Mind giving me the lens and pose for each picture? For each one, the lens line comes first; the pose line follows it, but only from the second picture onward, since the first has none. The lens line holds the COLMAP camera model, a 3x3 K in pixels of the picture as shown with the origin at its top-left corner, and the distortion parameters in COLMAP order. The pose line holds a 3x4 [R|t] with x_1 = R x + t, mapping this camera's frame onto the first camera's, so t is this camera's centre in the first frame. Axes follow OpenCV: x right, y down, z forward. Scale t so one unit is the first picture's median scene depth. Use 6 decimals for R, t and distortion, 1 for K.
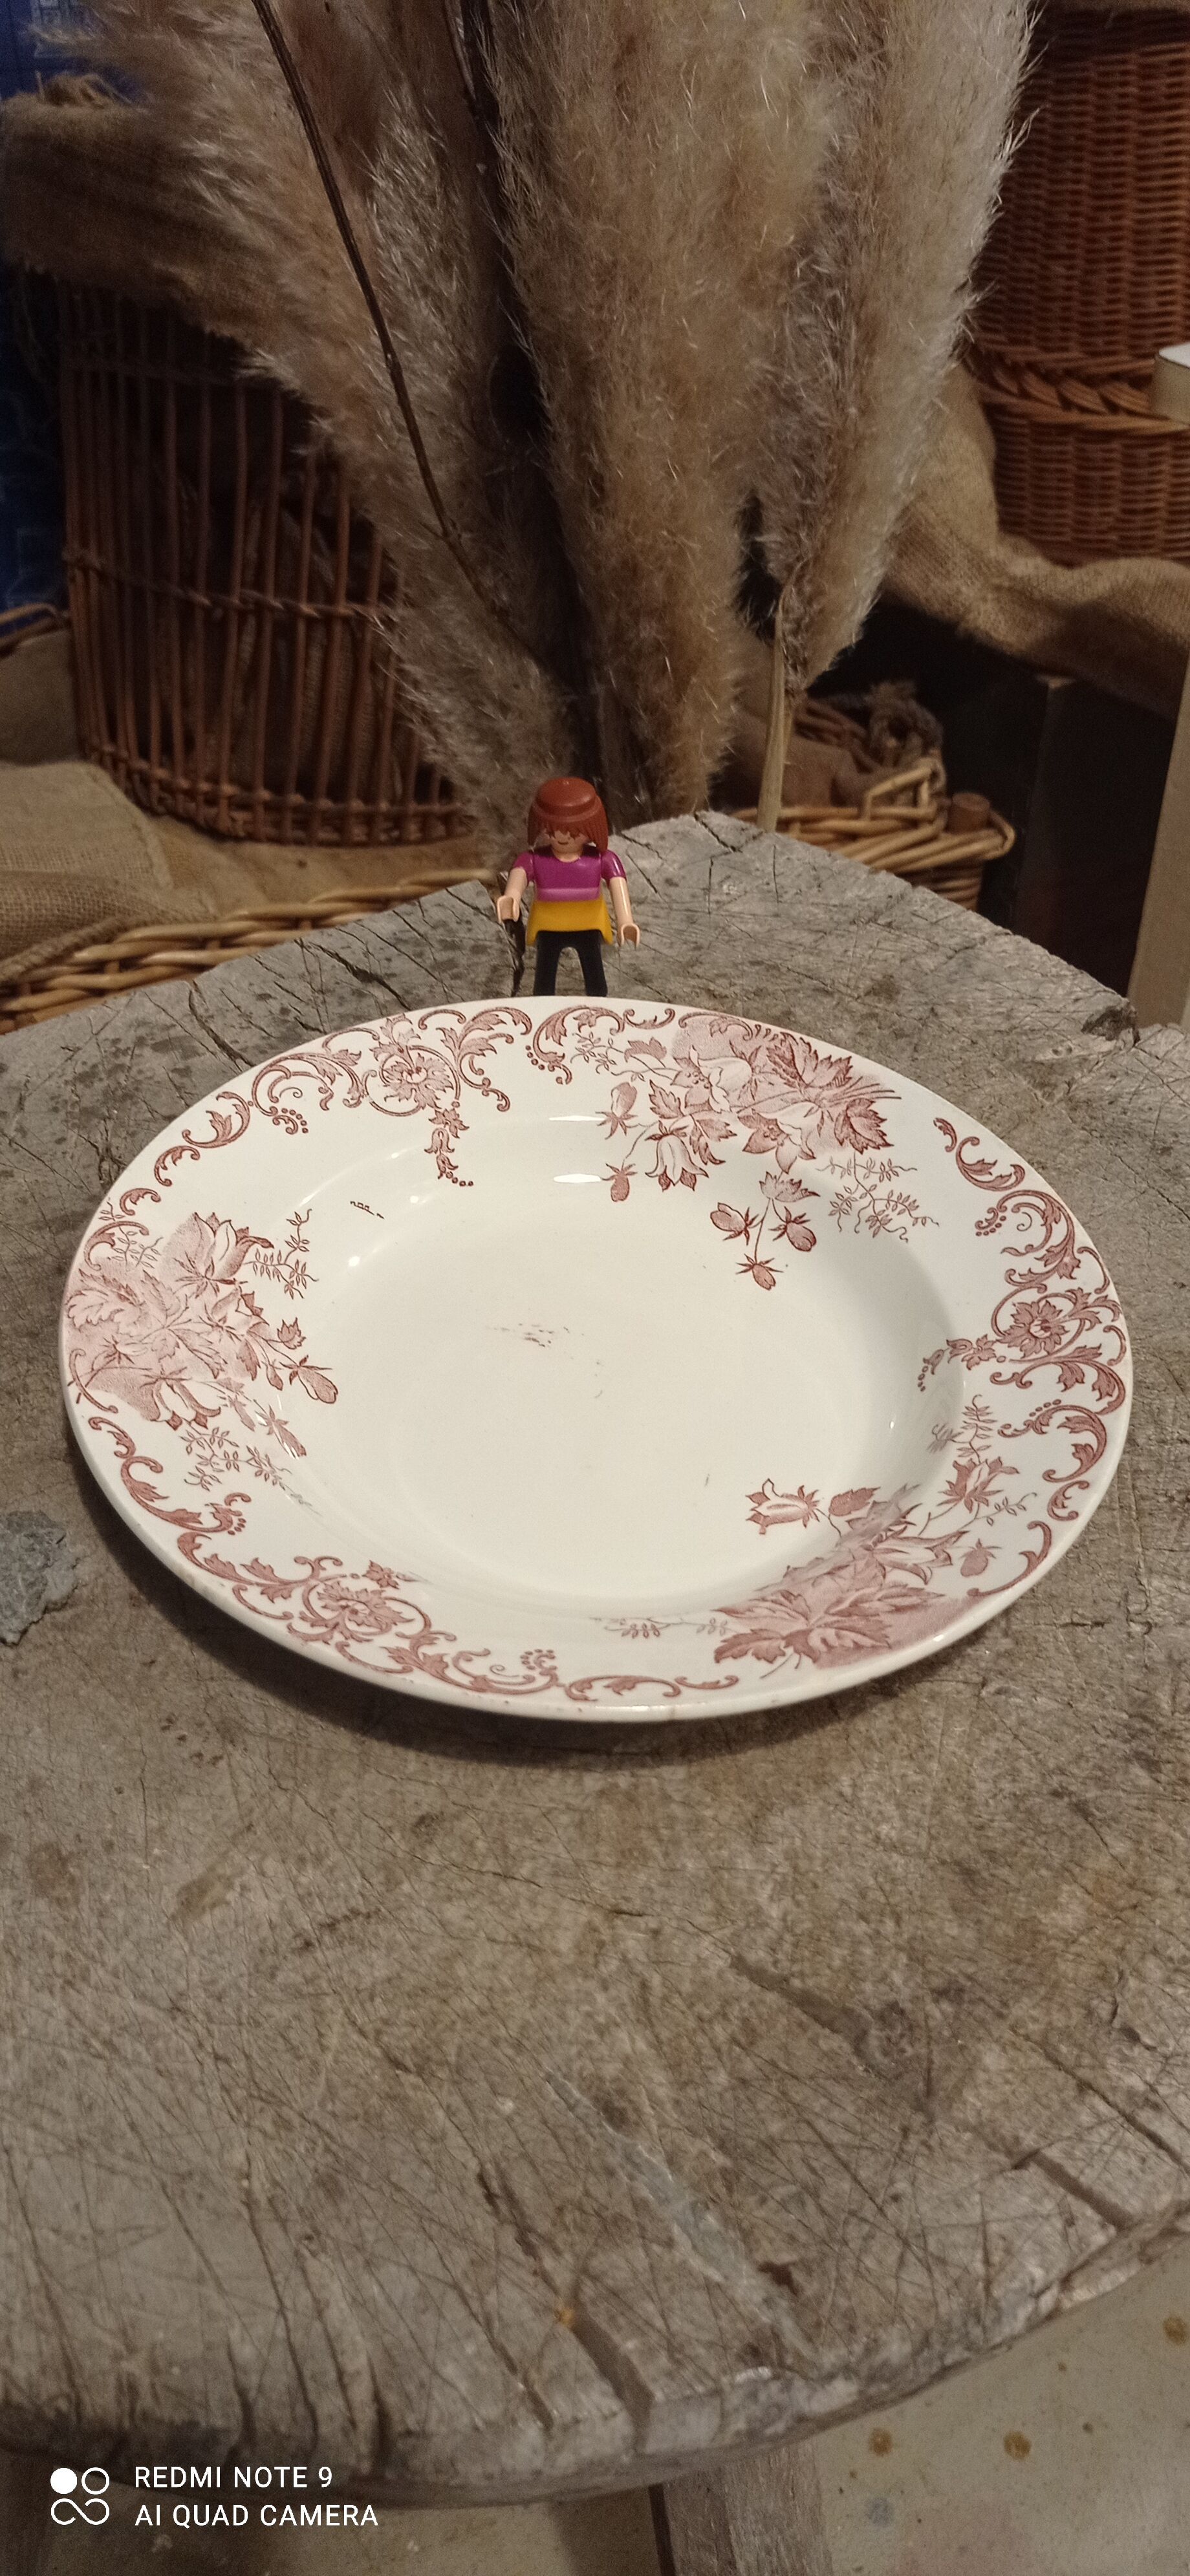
lens RADIAL K [[2063.2, 0, 594.6], [0, 2063.2, 1273.4], [0, 0, 1]] dist [0.002675, -0.010510]
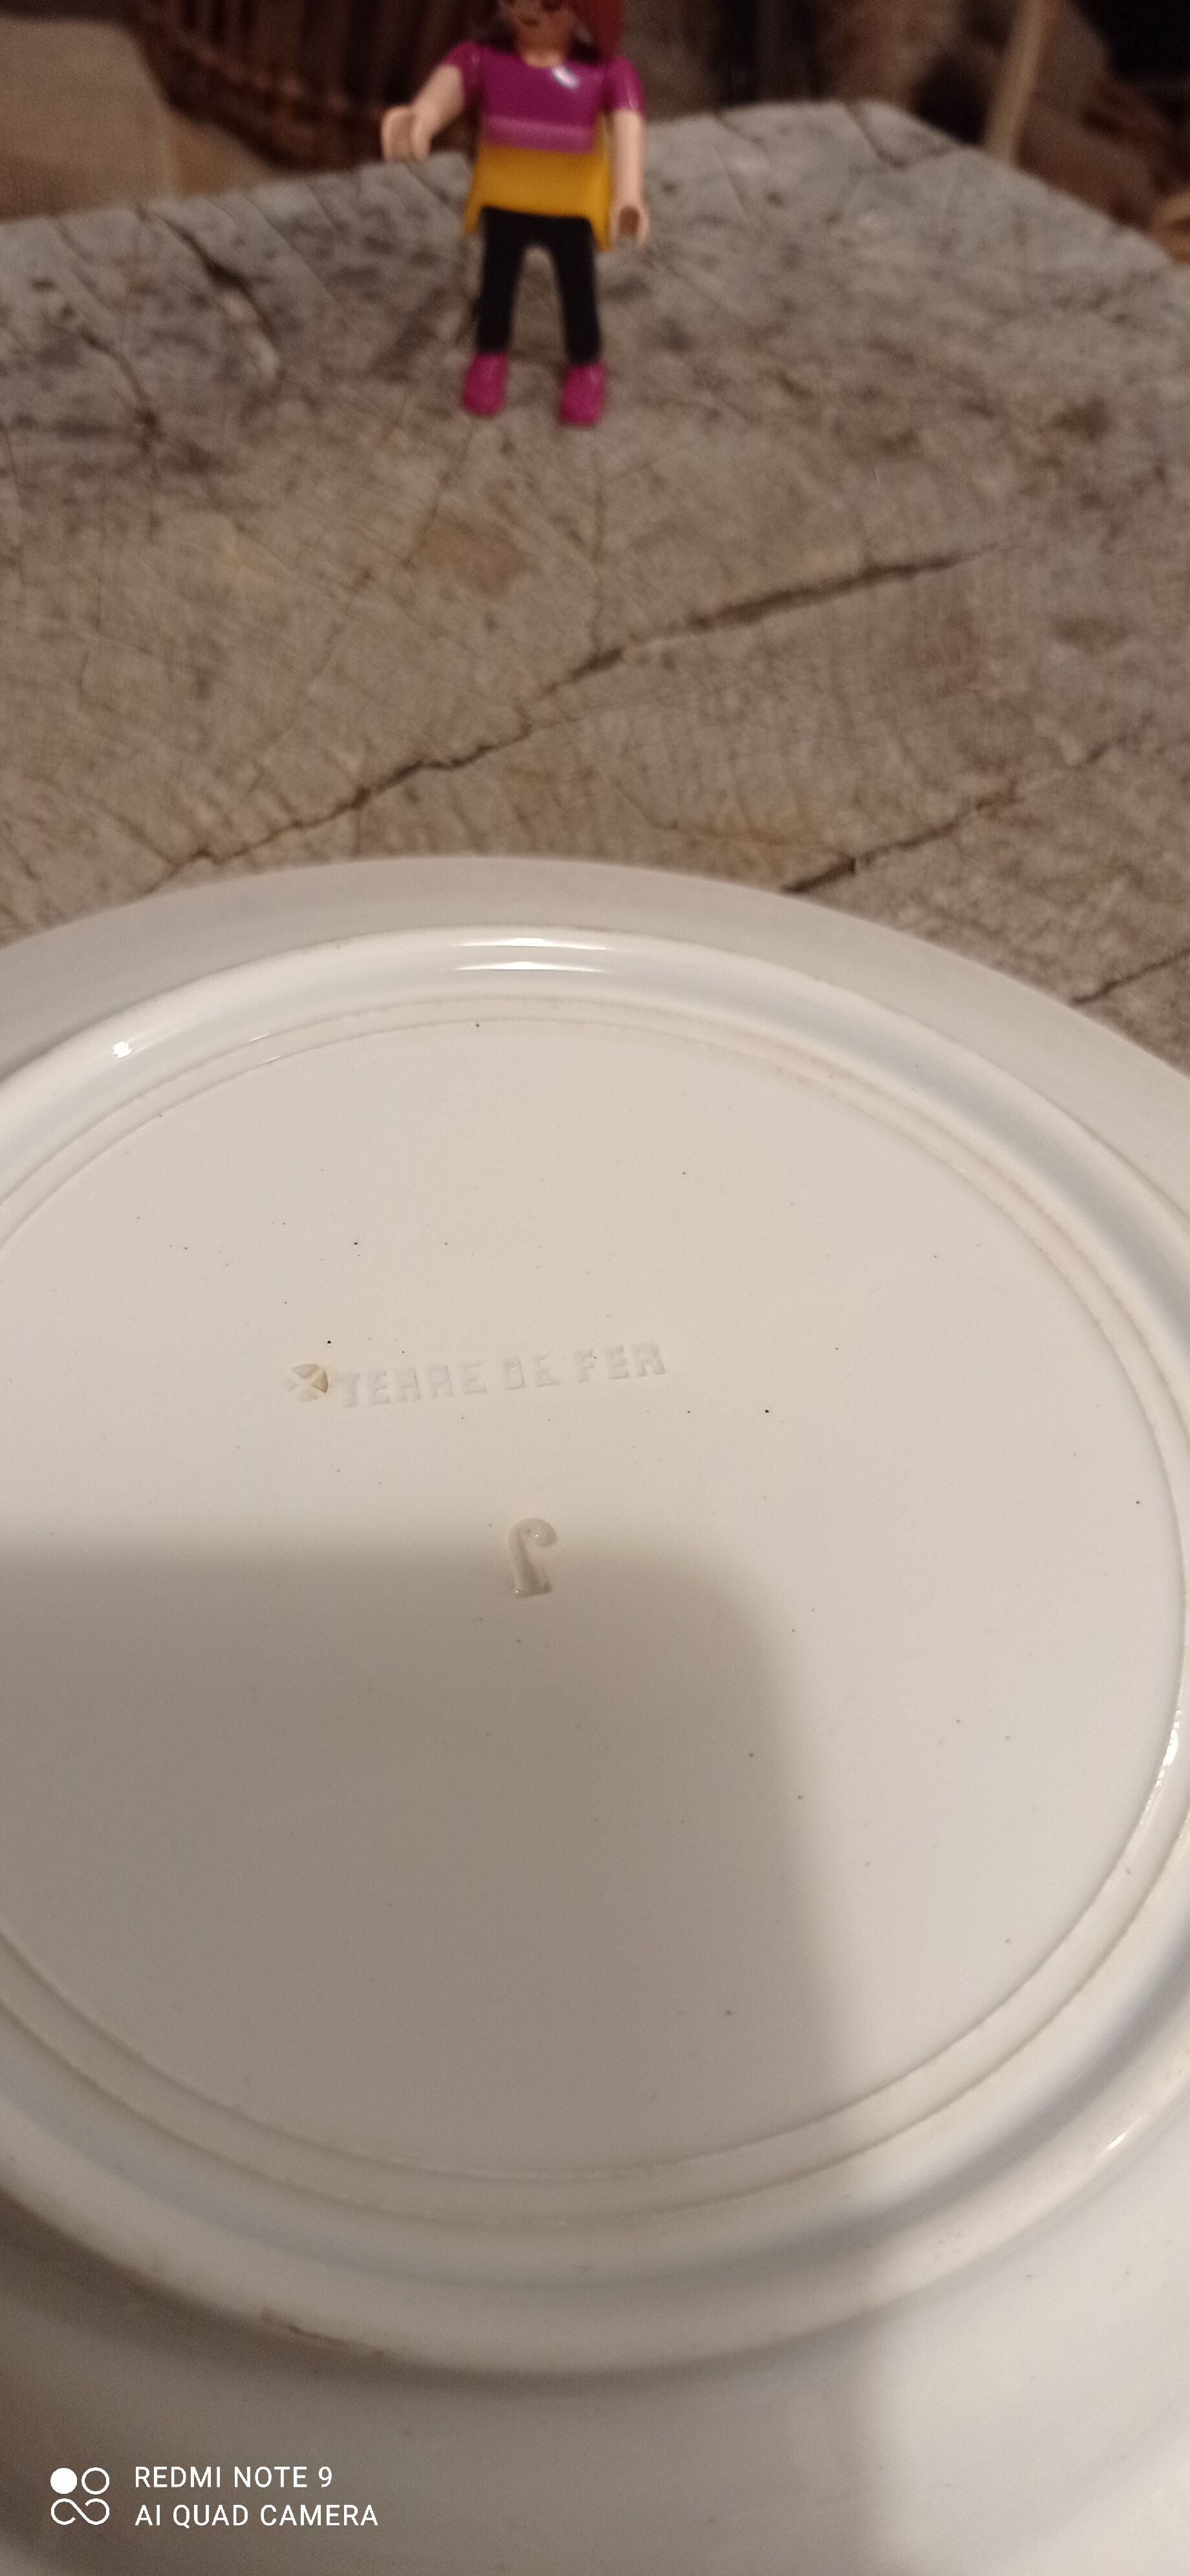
lens RADIAL K [[2063.2, 0, 594.6], [0, 2063.2, 1273.4], [0, 0, 1]] dist [0.002675, -0.010510]
pose [[0.983913, 0.168088, -0.060516, 0.085887], [-0.150663, 0.962750, 0.224530, -0.017691], [0.096002, -0.211800, 0.972586, 0.399399]]
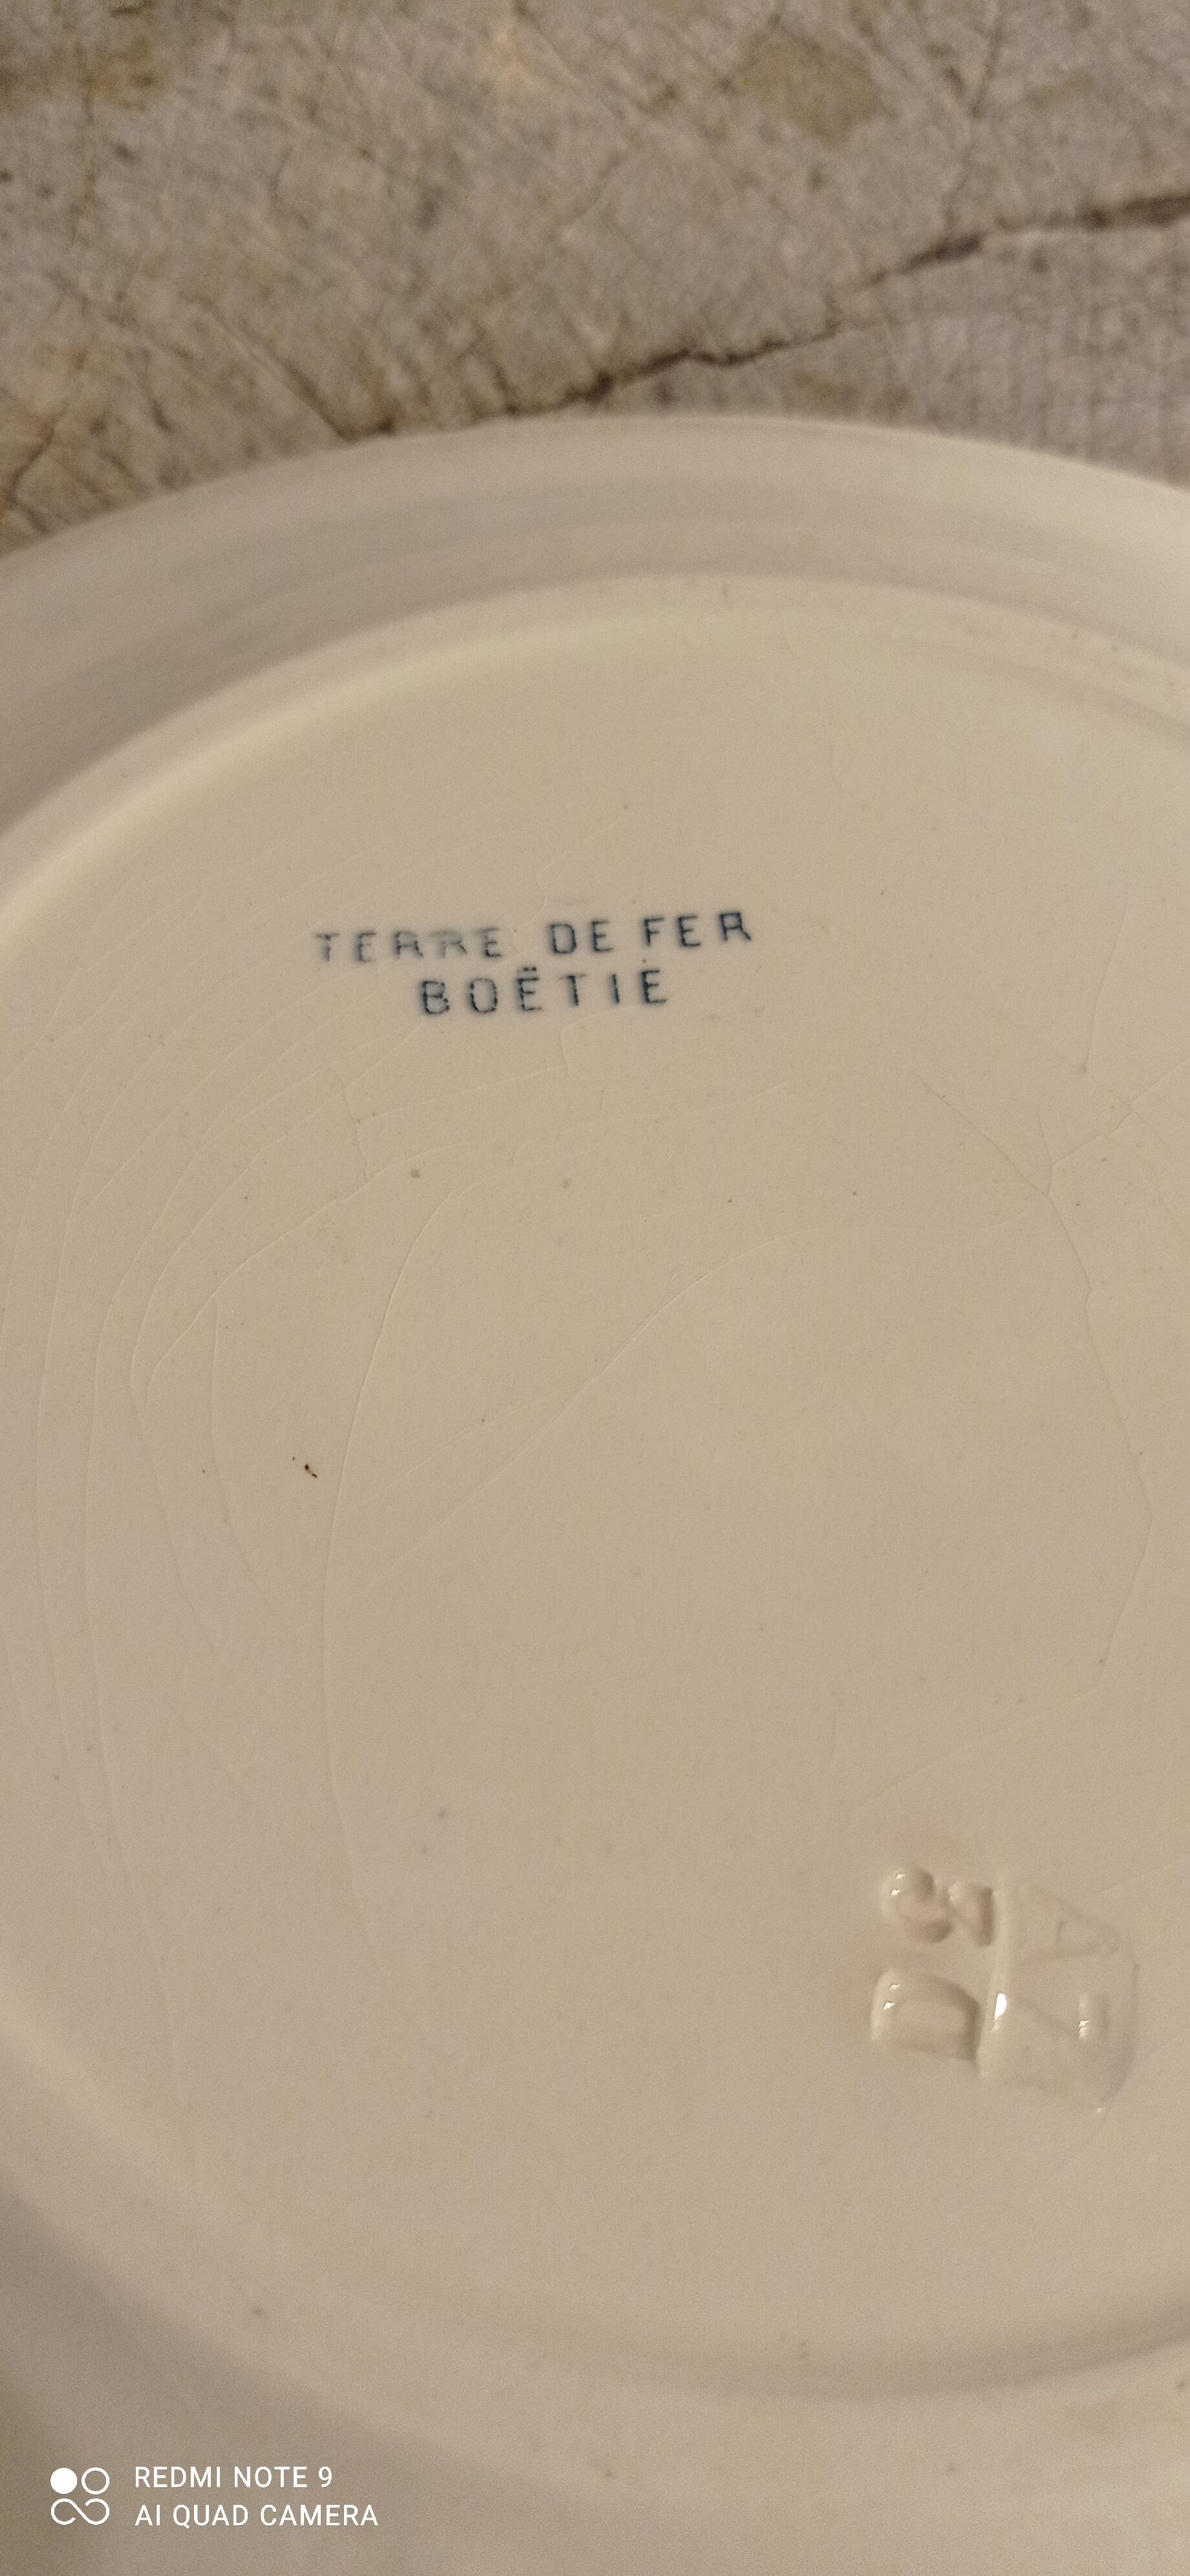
lens RADIAL K [[2063.2, 0, 594.6], [0, 2063.2, 1273.4], [0, 0, 1]] dist [0.002675, -0.010510]
pose [[0.917094, 0.362507, -0.165914, 0.105536], [-0.278668, 0.880505, 0.383478, -0.008960], [0.285102, -0.305451, 0.908525, 0.510195]]
